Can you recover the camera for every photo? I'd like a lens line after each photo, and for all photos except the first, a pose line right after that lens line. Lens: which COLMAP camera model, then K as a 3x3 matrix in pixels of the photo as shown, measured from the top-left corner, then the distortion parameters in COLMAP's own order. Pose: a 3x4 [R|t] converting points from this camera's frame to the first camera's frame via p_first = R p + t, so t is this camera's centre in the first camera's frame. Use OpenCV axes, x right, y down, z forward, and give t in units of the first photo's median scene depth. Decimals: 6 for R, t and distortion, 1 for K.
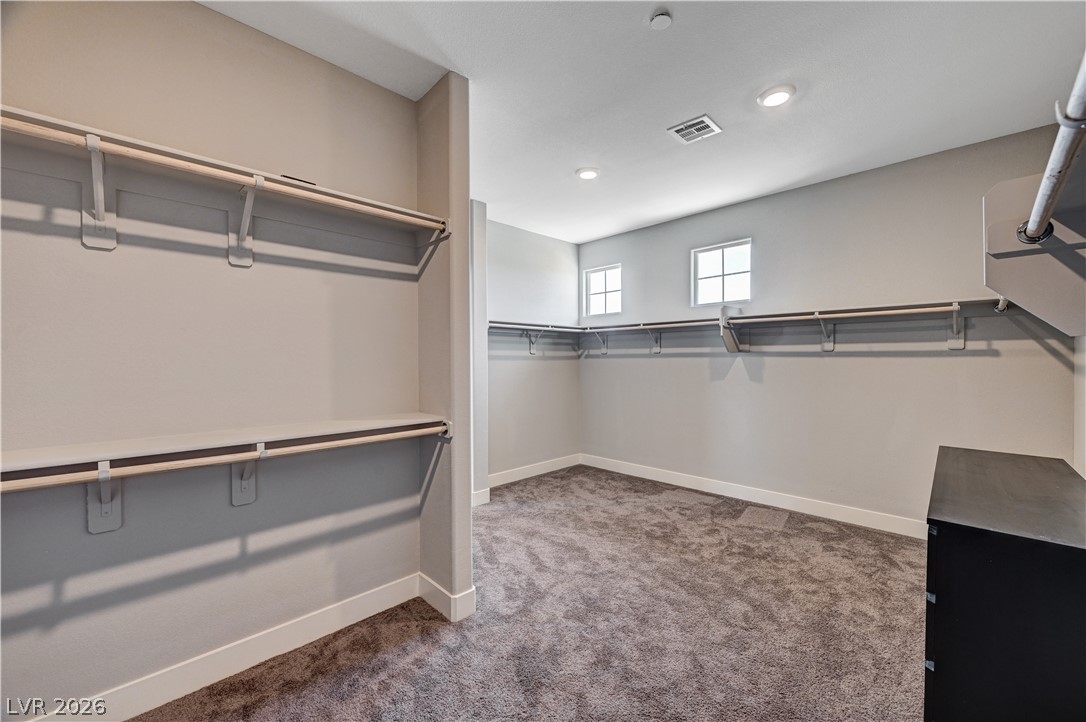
lens RADIAL K [[431.5, 0, 547.2], [0, 431.5, 368.7], [0, 0, 1]] dist [0.002163, -0.000332]
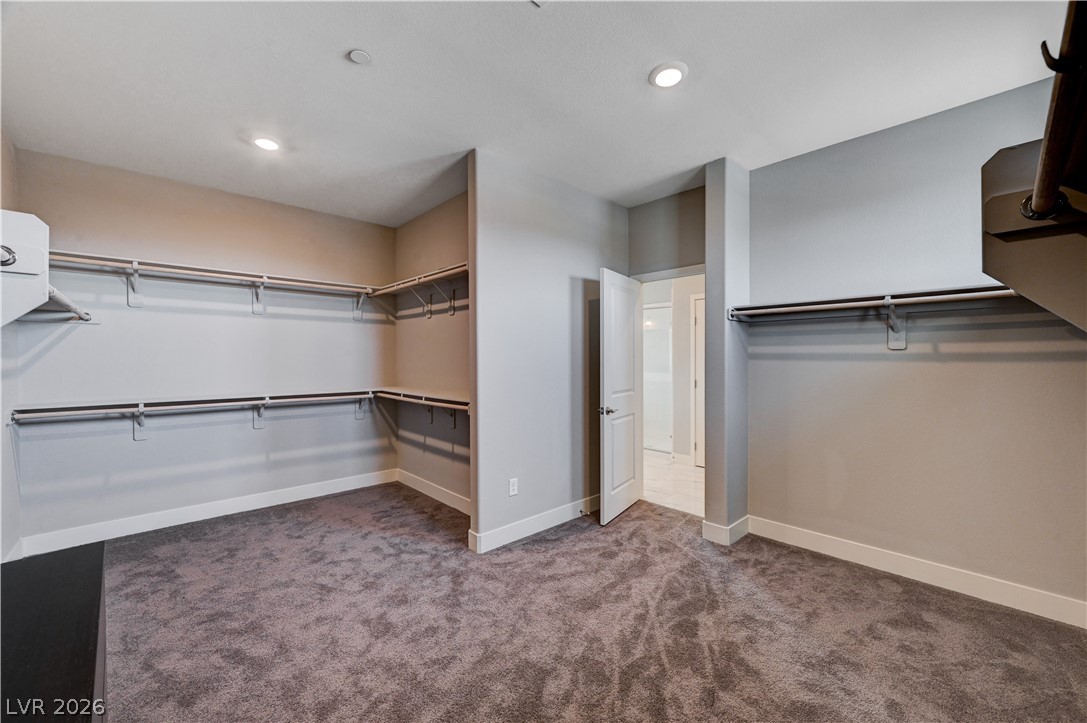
lens RADIAL K [[431.9, 0, 545.3], [0, 431.9, 354.7], [0, 0, 1]] dist [0.002163, -0.000332]
pose [[-0.027640, 0.000425, -0.999618, 0.649918], [-0.018931, 0.999820, 0.000948, -0.024267], [0.999439, 0.018950, -0.027627, 0.705578]]
